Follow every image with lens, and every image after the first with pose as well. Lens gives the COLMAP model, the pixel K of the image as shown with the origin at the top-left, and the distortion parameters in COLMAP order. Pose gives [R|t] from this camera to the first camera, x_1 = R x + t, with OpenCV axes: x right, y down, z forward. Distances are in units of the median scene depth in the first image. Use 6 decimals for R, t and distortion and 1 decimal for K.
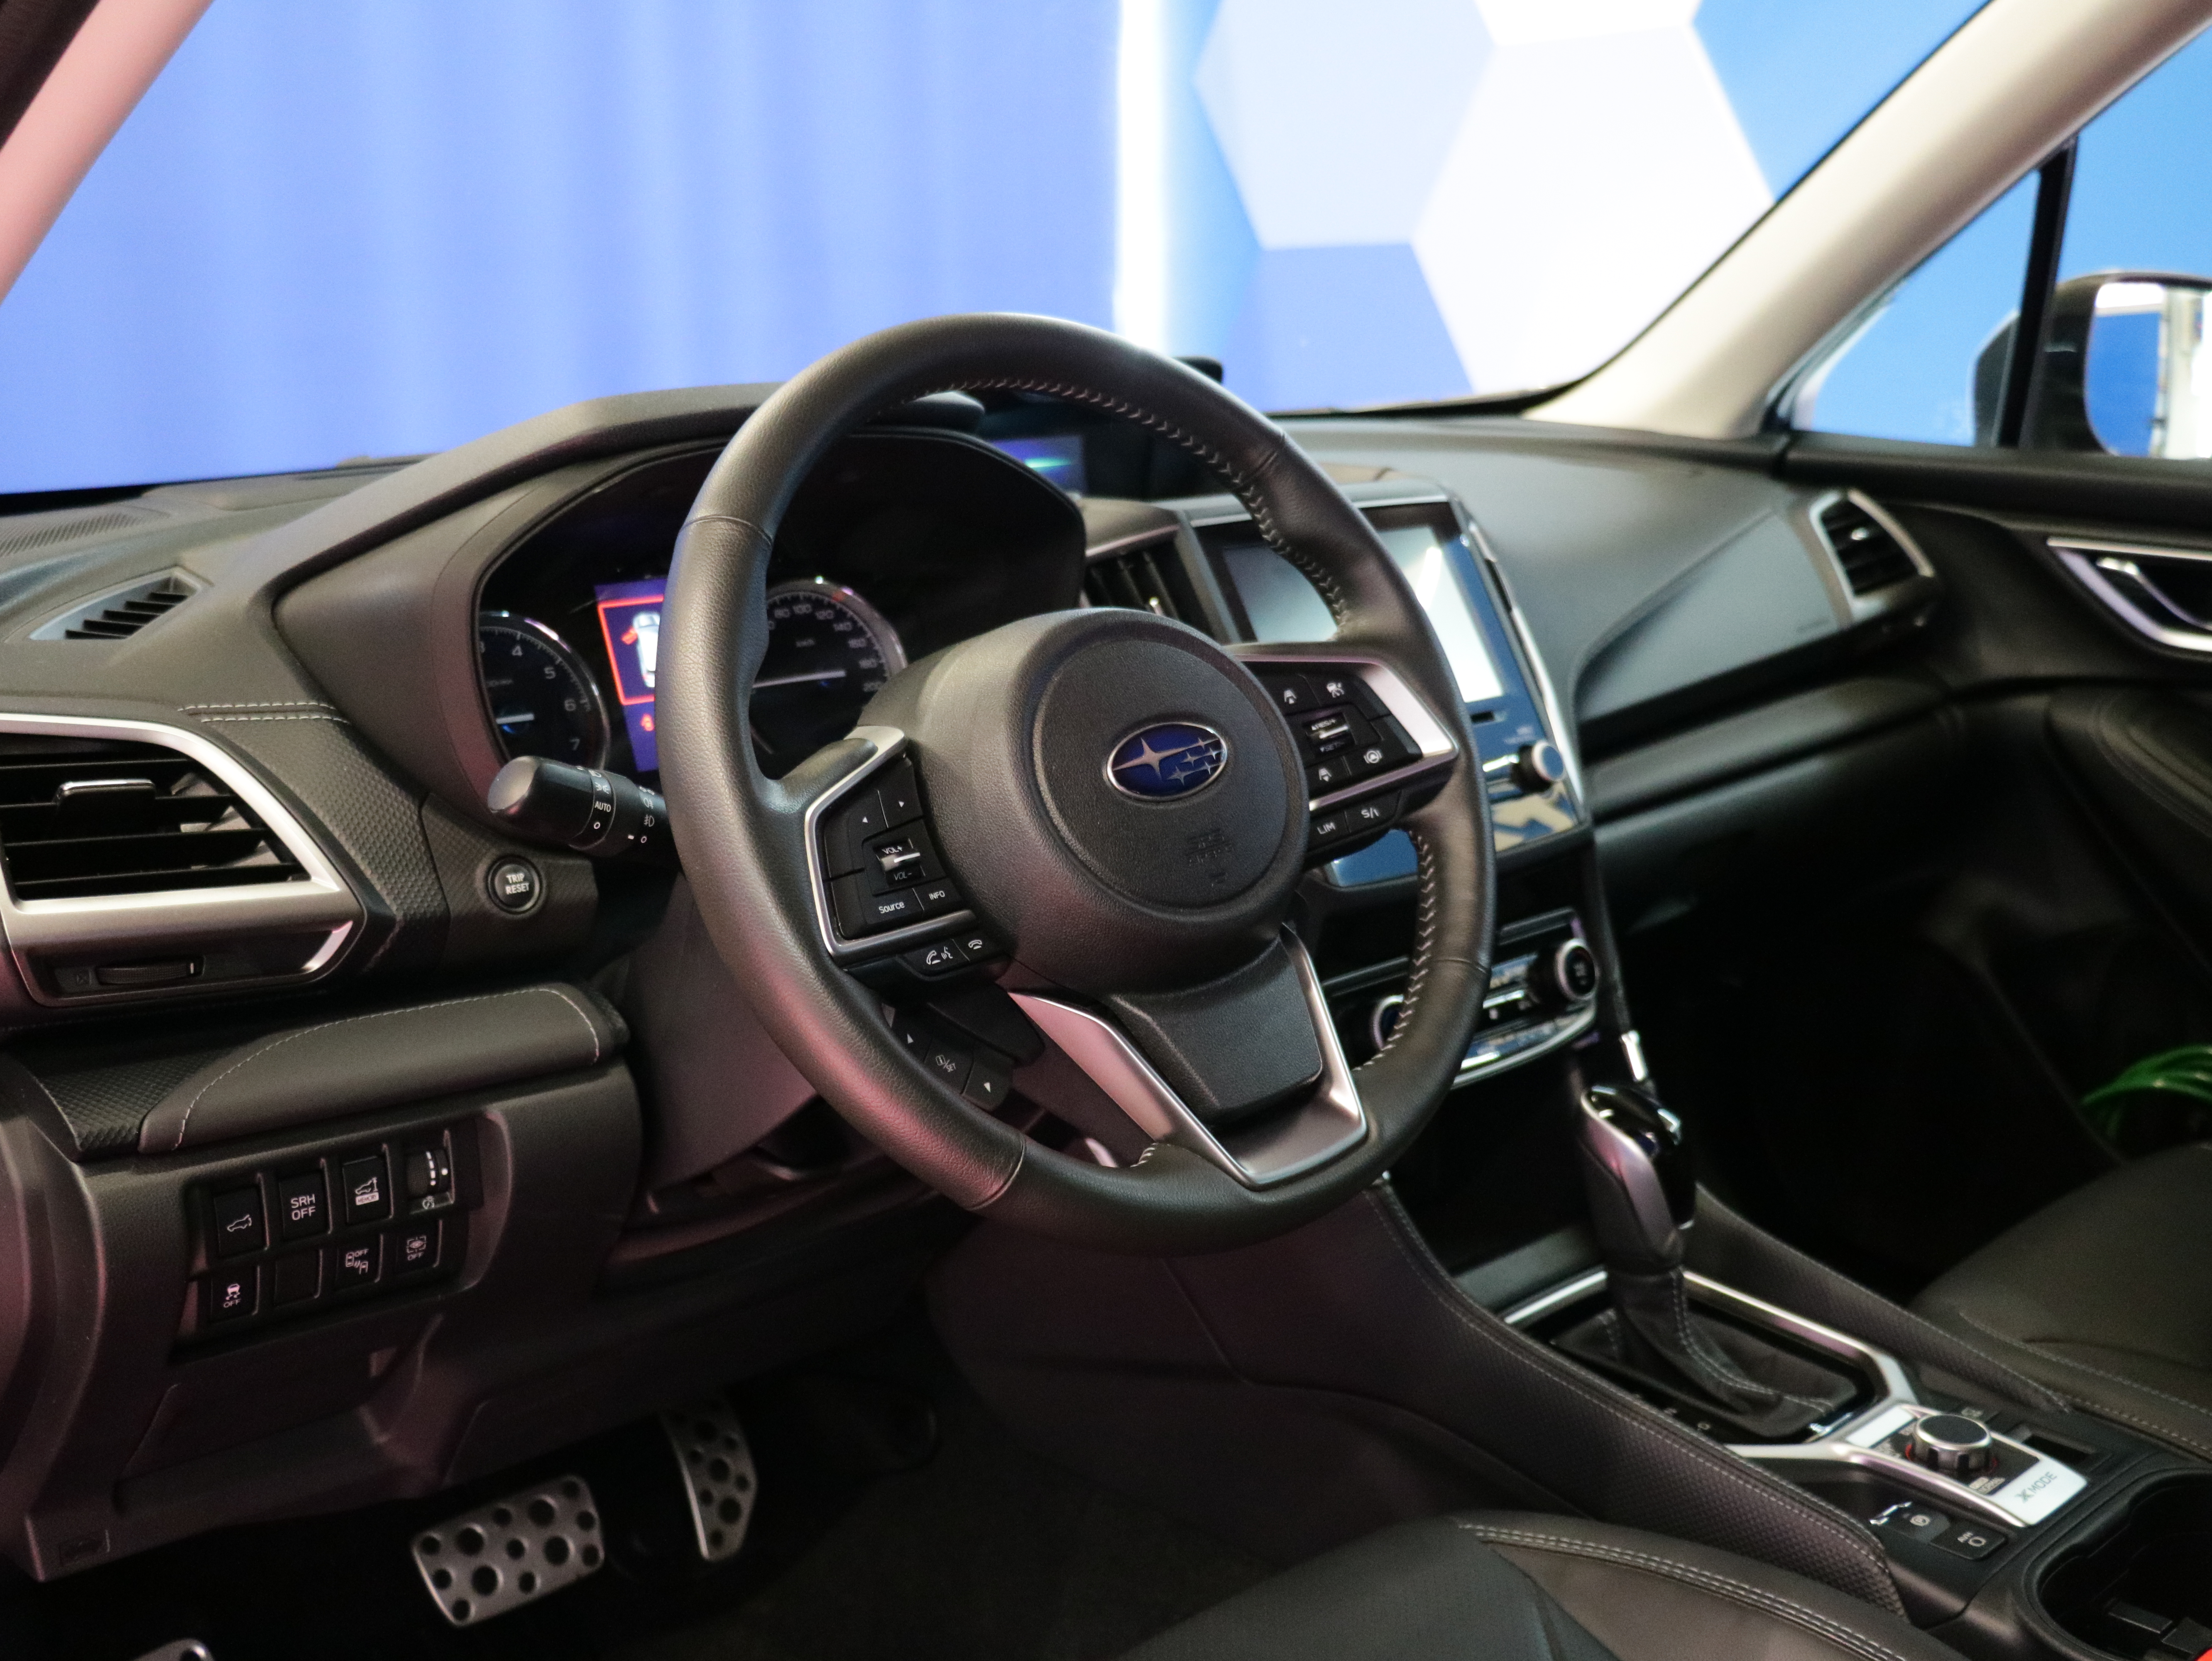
lens RADIAL K [[2389.2, 0, 1106.2], [0, 2389.2, 817.8], [0, 0, 1]] dist [-0.043121, 0.000000]
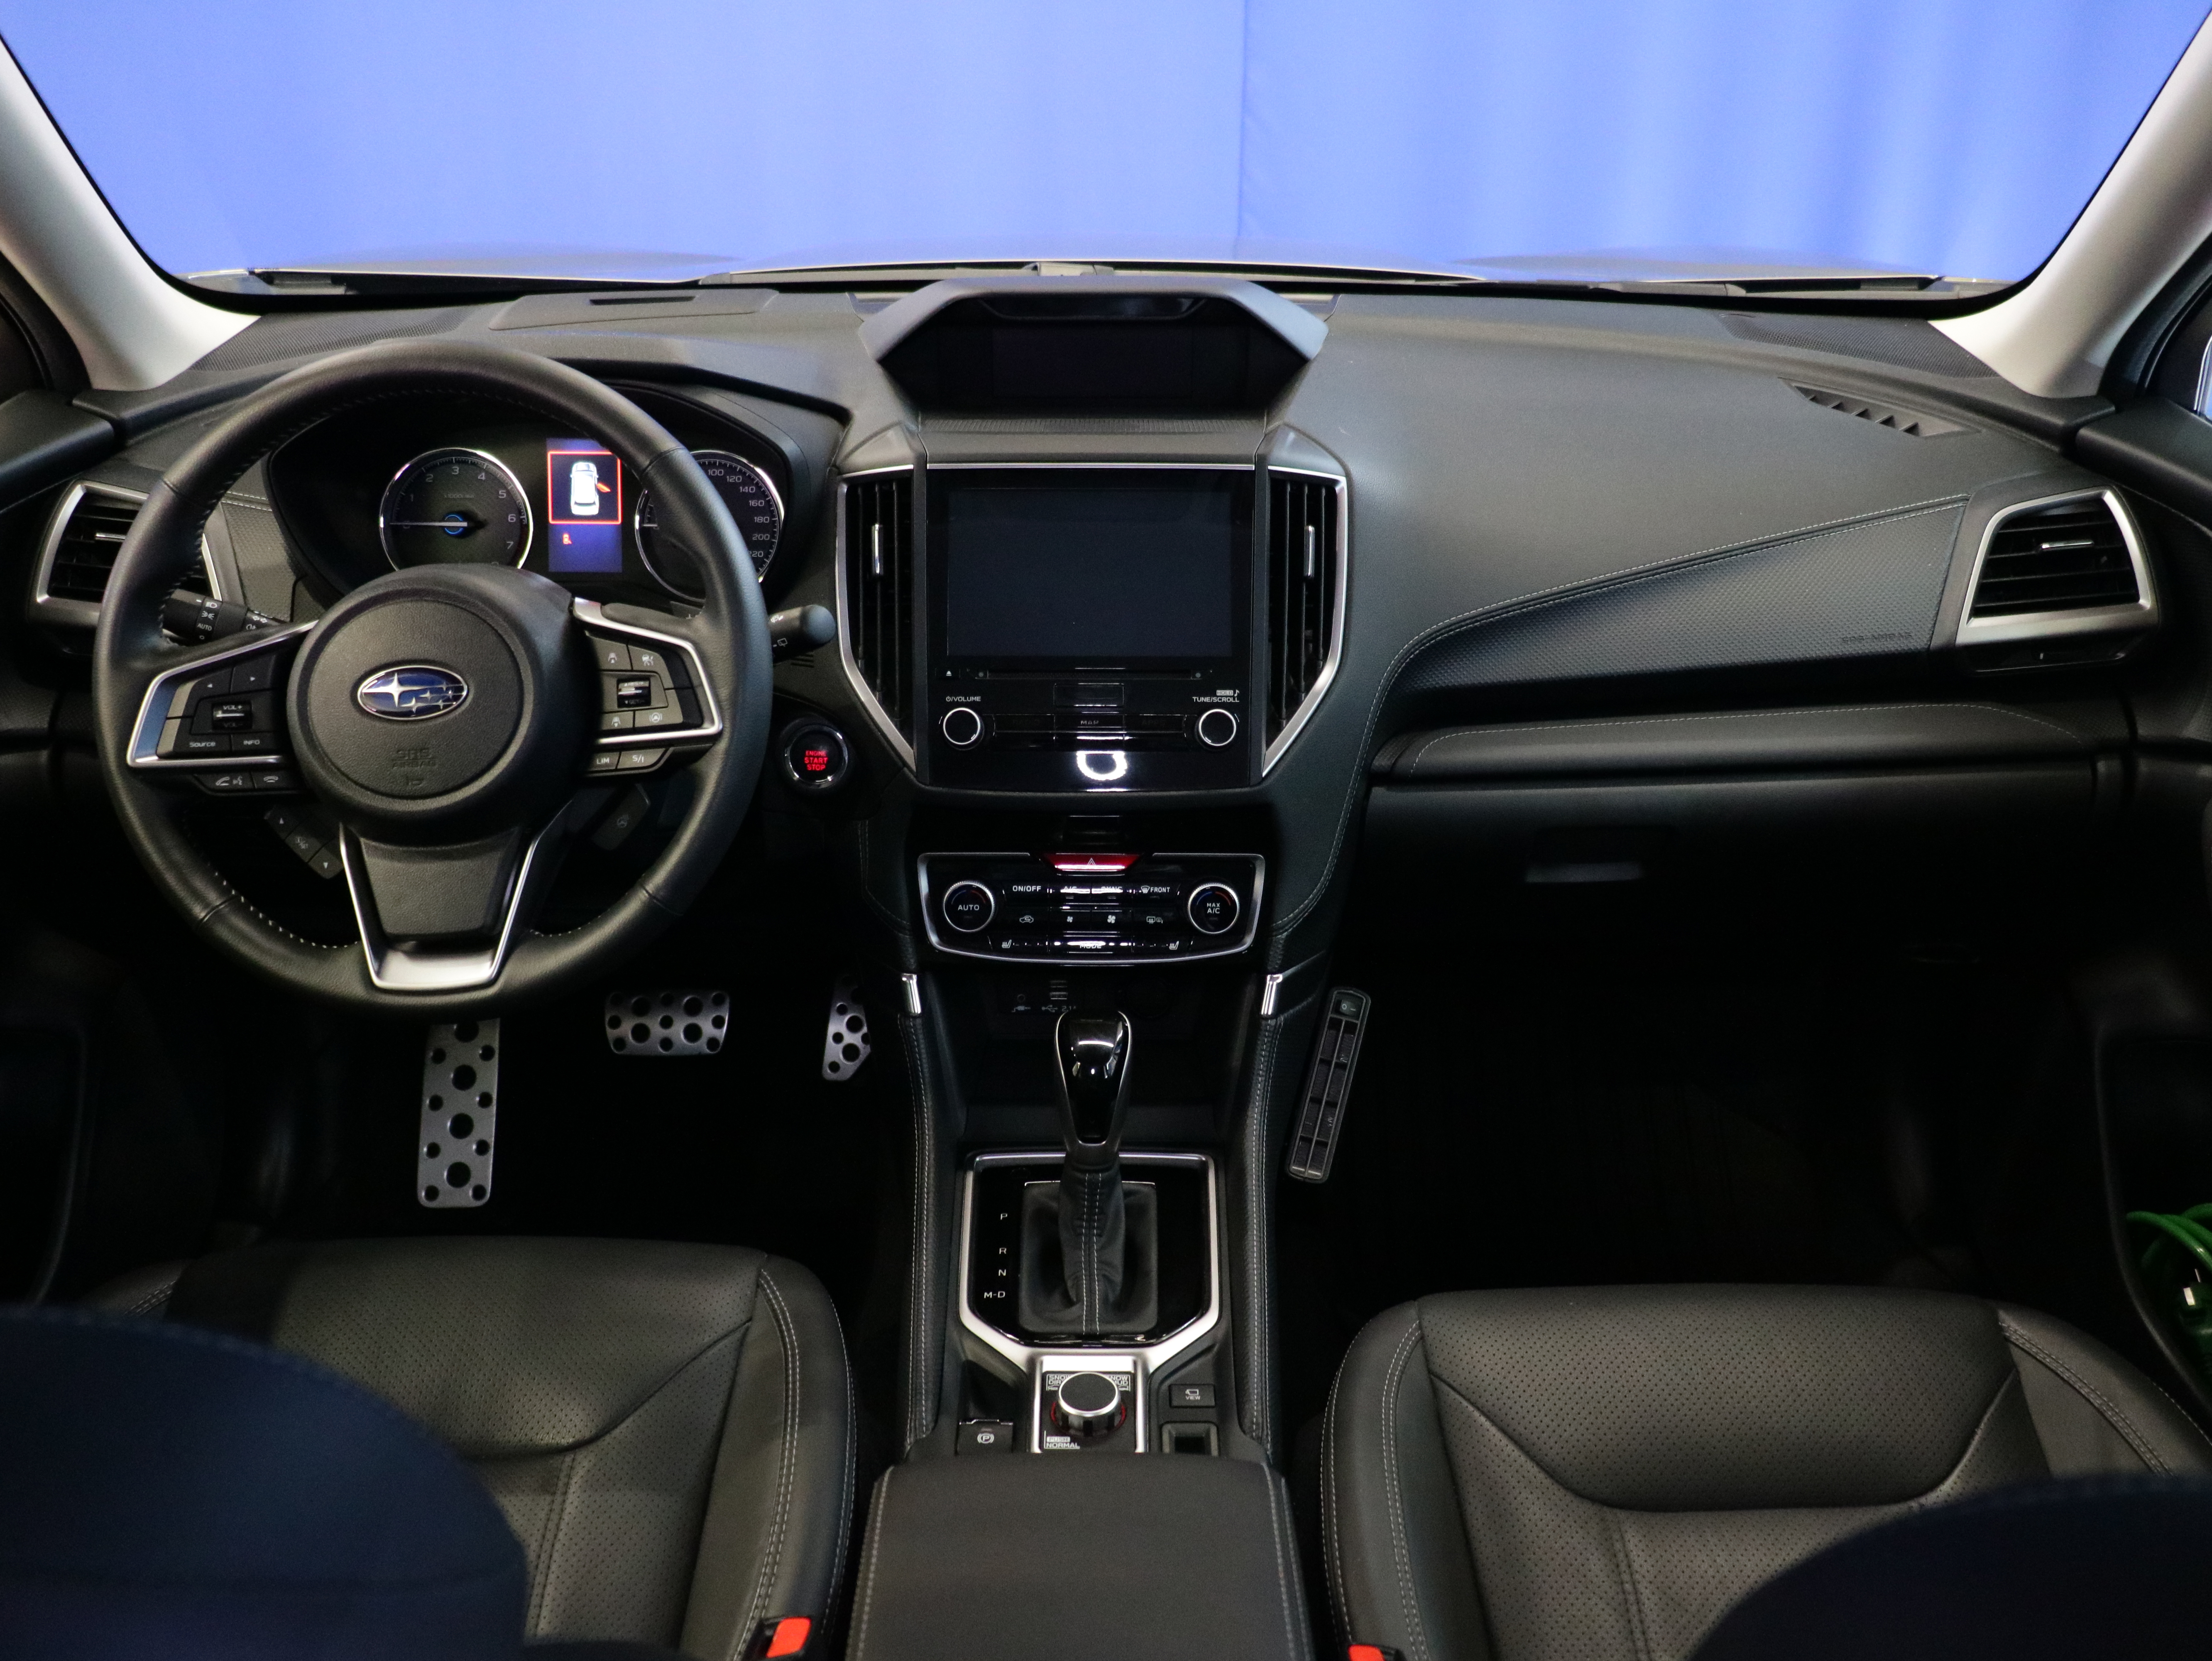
lens RADIAL K [[2001.2, 0, 1091.3], [0, 2001.2, 817.3], [0, 0, 1]] dist [0.013512, -0.007980]
pose [[0.718381, 0.312832, -0.621341, 0.974029], [-0.154147, 0.942561, 0.296339, -0.333214], [0.678356, -0.117106, 0.725340, 0.352736]]
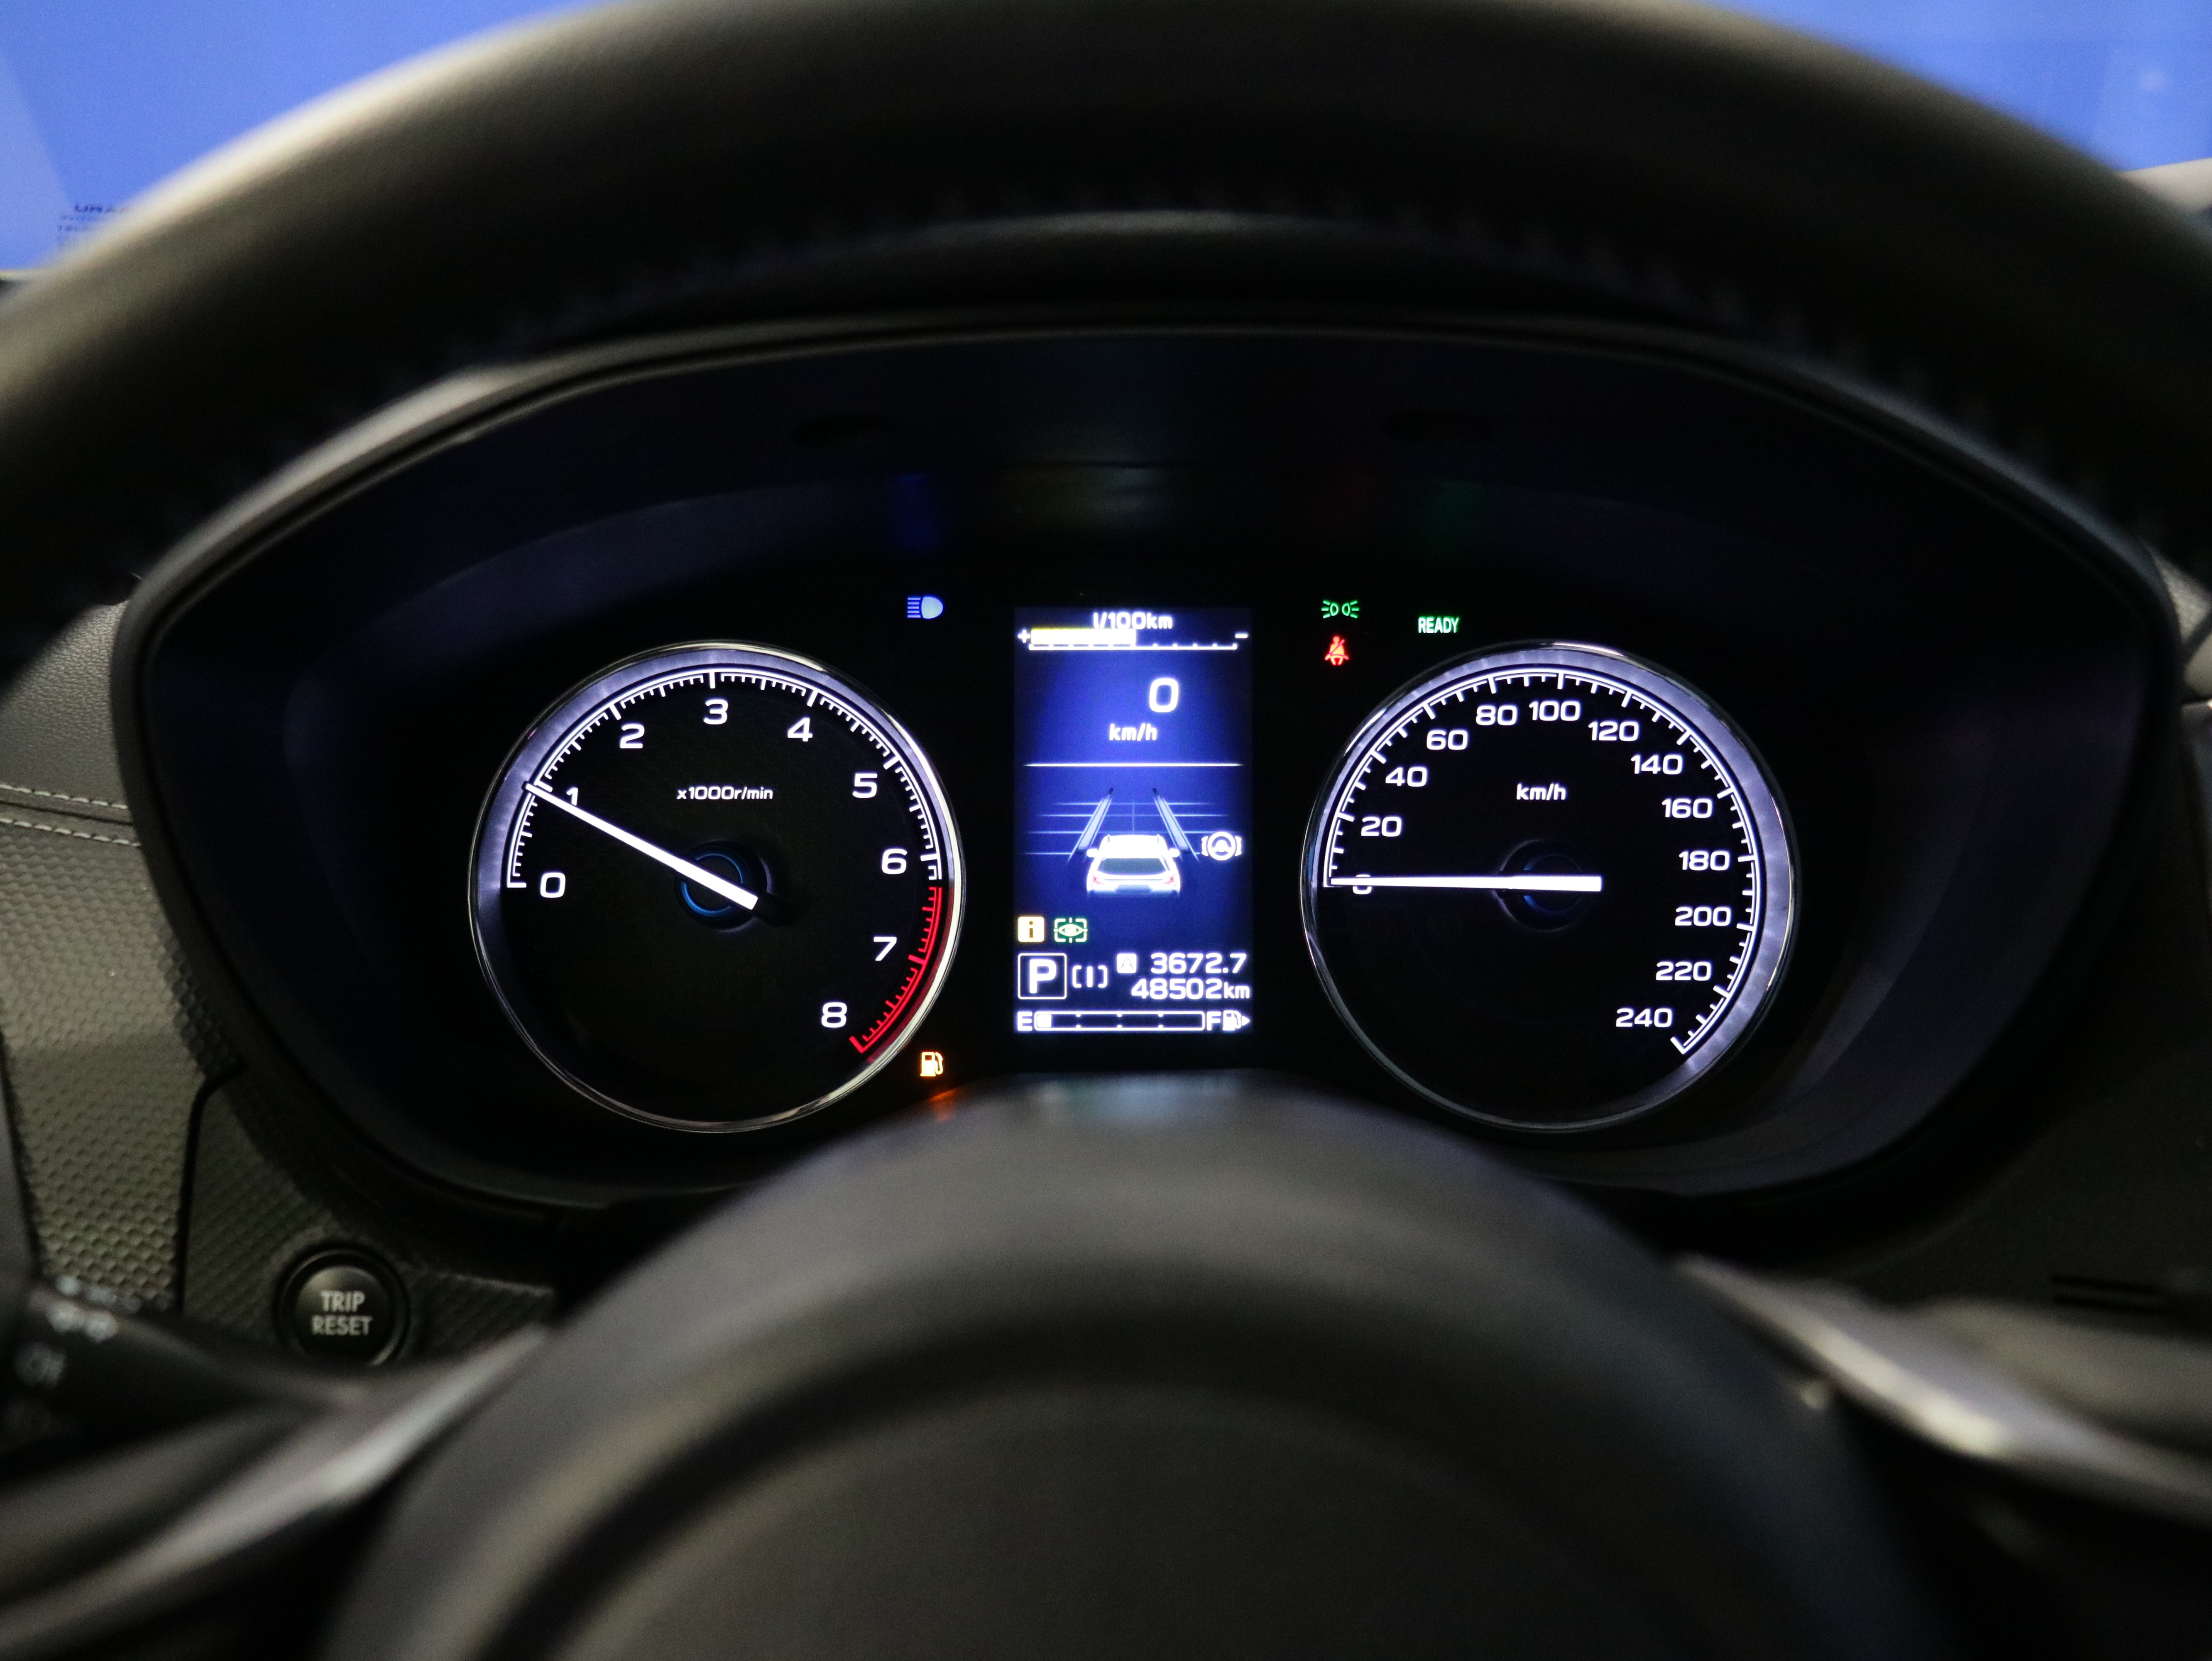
lens RADIAL K [[2389.2, 0, 1086.9], [0, 2389.2, 835.8], [0, 0, 1]] dist [-0.043121, 0.000000]
pose [[0.738882, 0.216869, -0.637982, 0.106648], [-0.153941, 0.976082, 0.153512, -0.143791], [0.656014, -0.015215, 0.754595, 0.755900]]
